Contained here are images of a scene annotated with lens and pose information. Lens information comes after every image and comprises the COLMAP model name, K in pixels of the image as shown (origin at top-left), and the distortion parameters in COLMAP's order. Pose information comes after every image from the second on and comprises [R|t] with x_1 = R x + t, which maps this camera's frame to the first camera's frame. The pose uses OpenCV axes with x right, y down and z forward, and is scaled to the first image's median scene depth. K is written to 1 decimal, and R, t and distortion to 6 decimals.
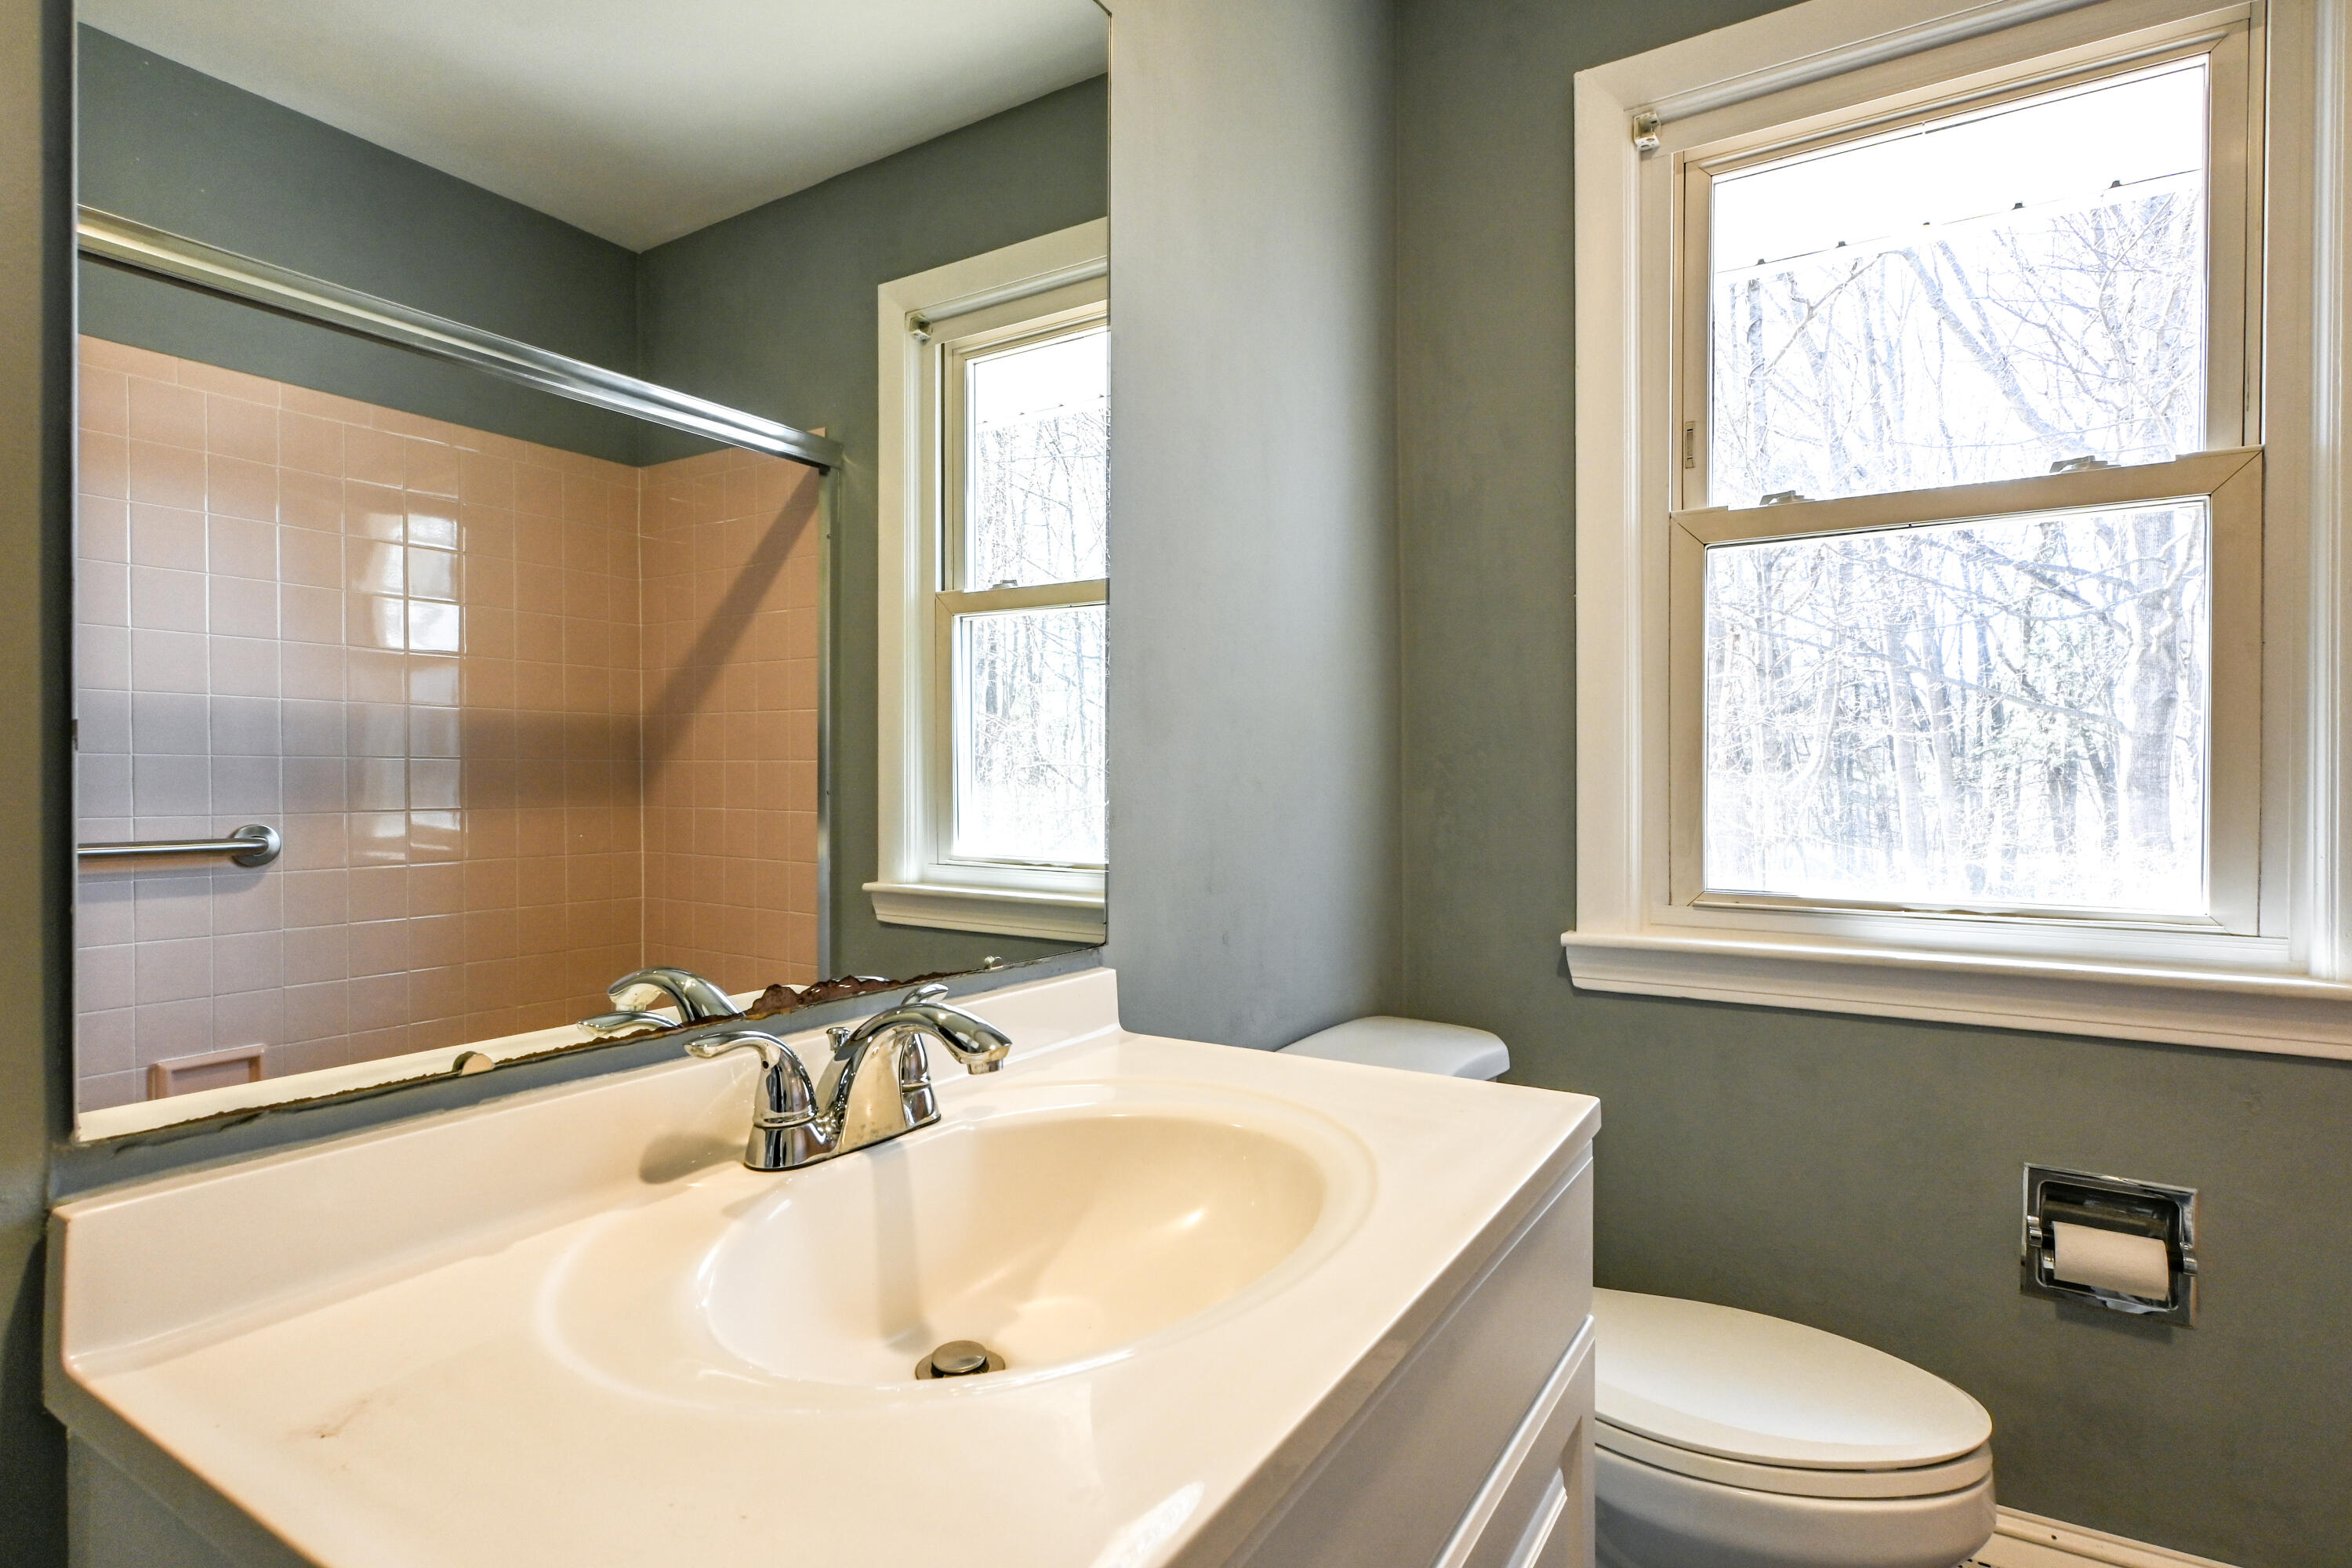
lens RADIAL K [[1198.4, 0, 1156.9], [0, 1198.4, 776.0], [0, 0, 1]] dist [0.001765, 0.002685]
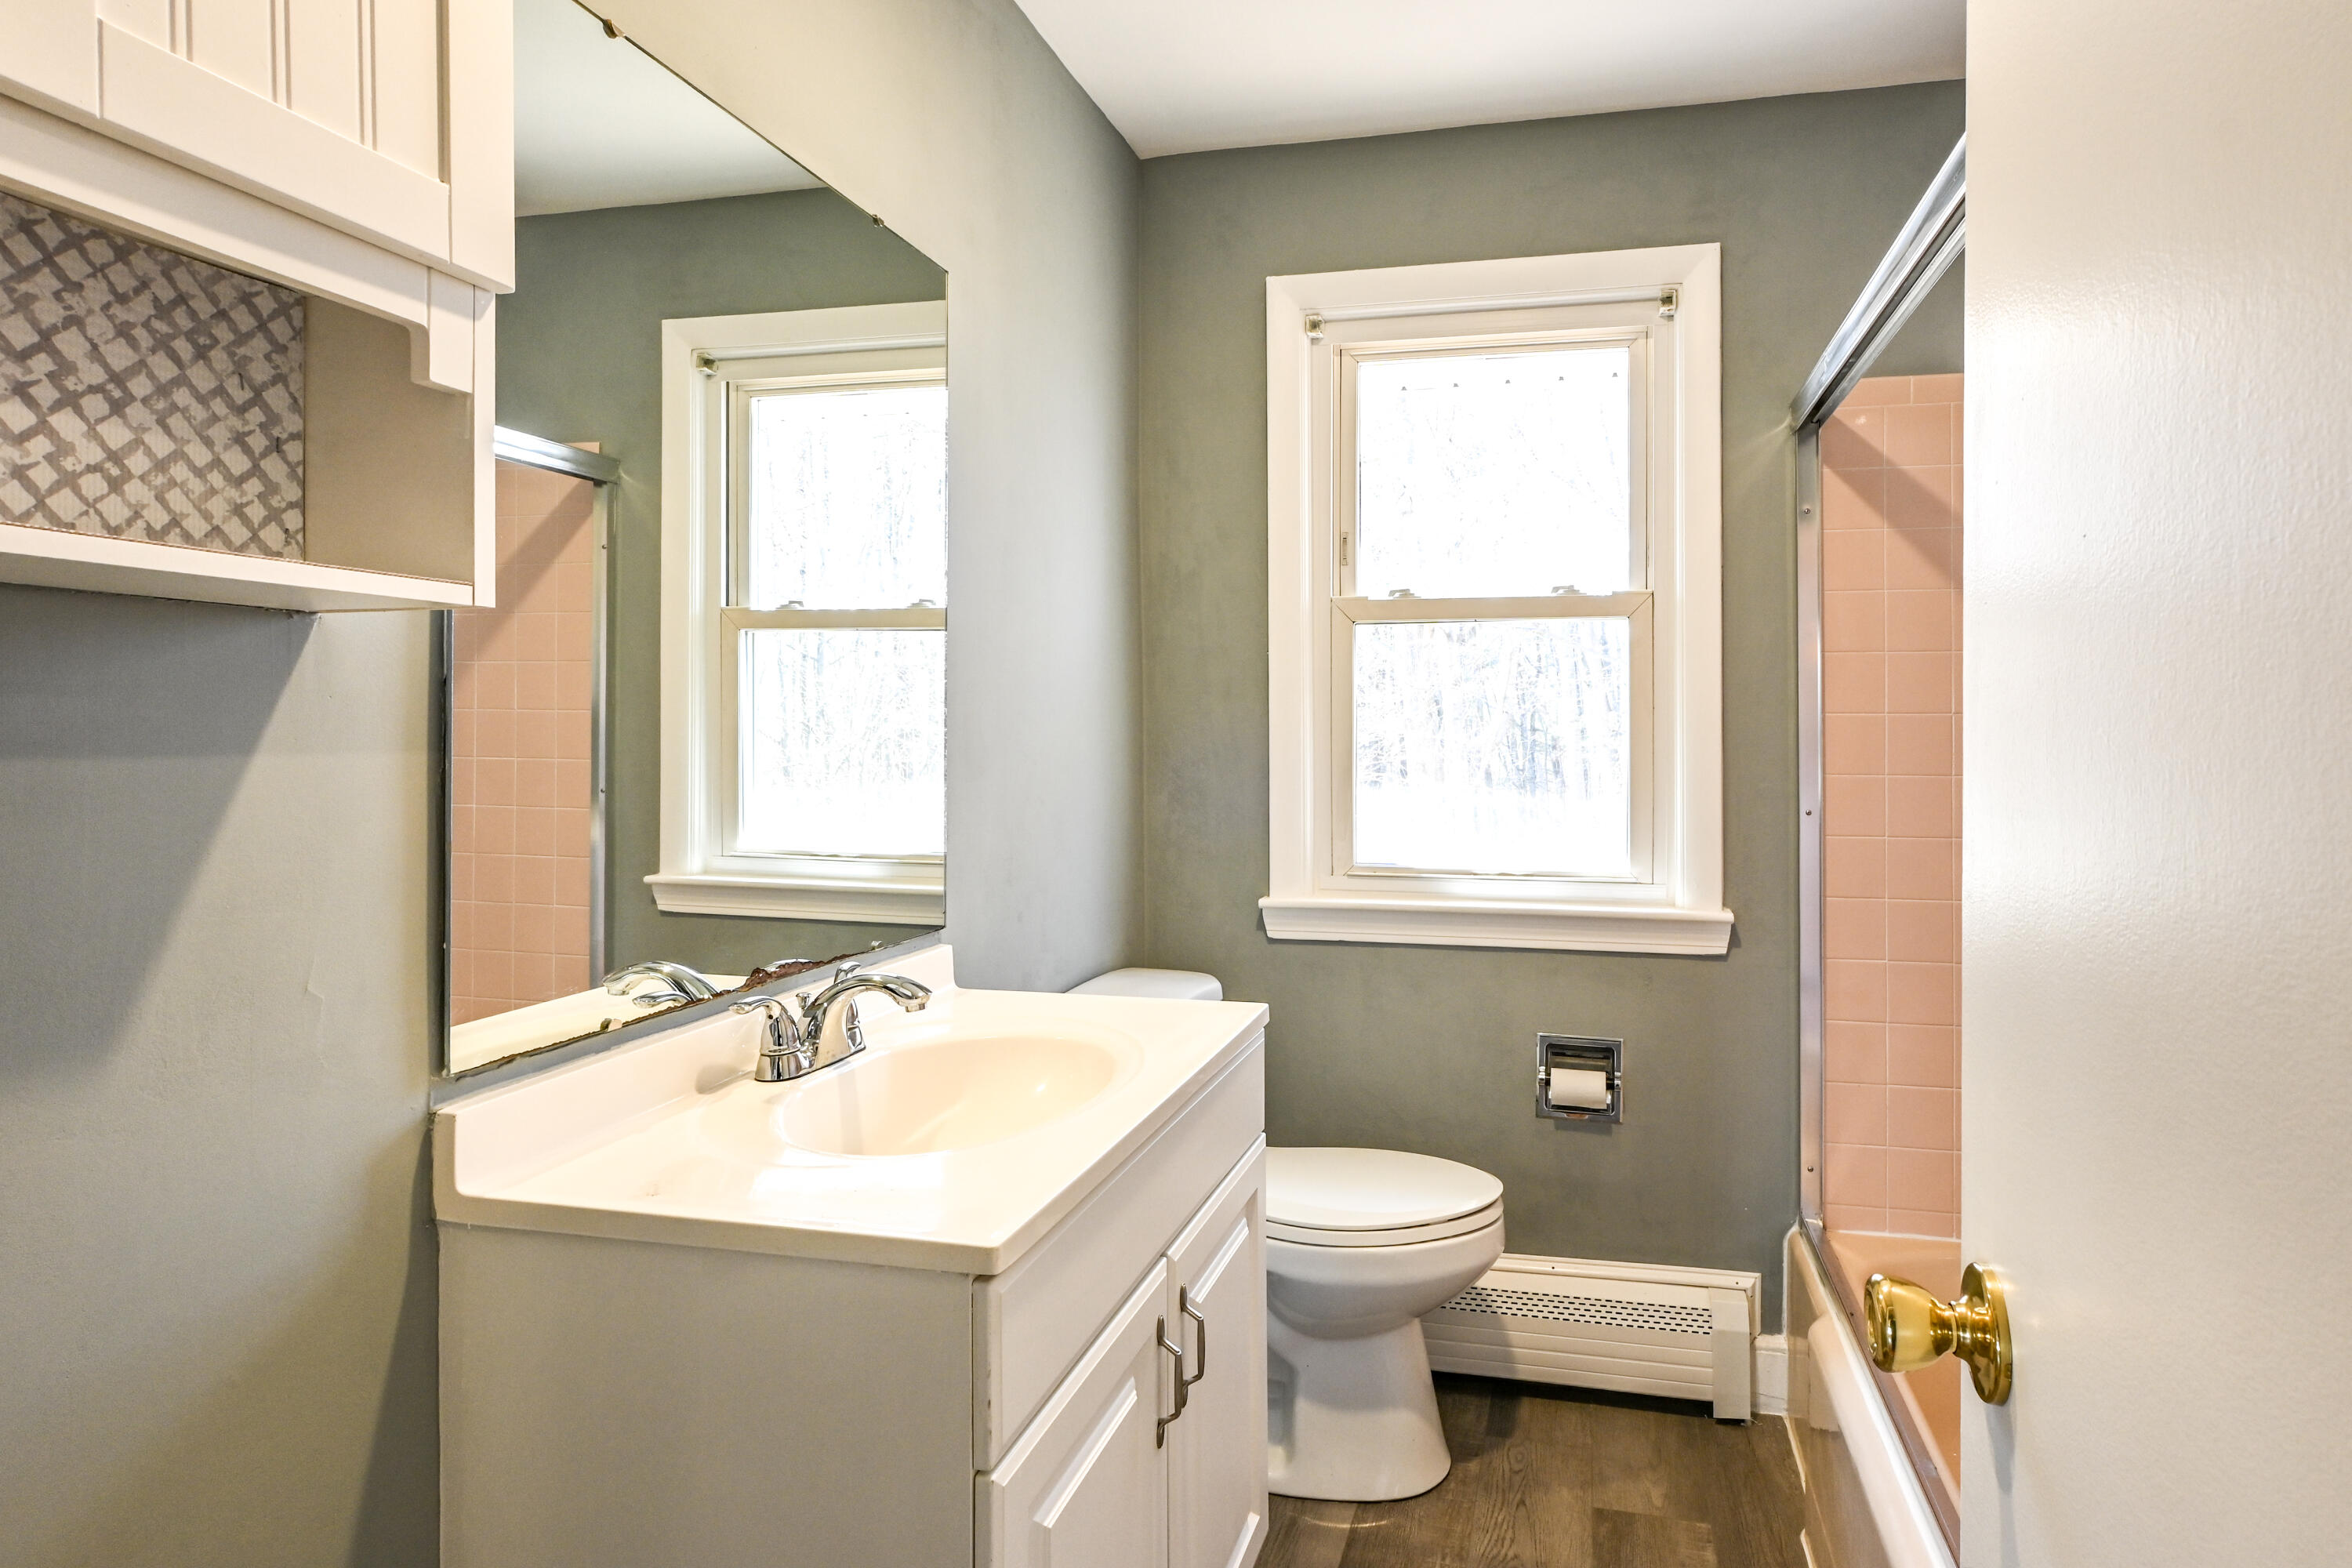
lens RADIAL K [[1198.4, 0, 1280.7], [0, 1198.4, 725.8], [0, 0, 1]] dist [0.001765, 0.002685]
pose [[0.947097, 0.000507, 0.320948, -0.083187], [0.001774, 0.999975, -0.006815, -0.059478], [-0.320944, 0.007024, 0.947072, -0.322160]]
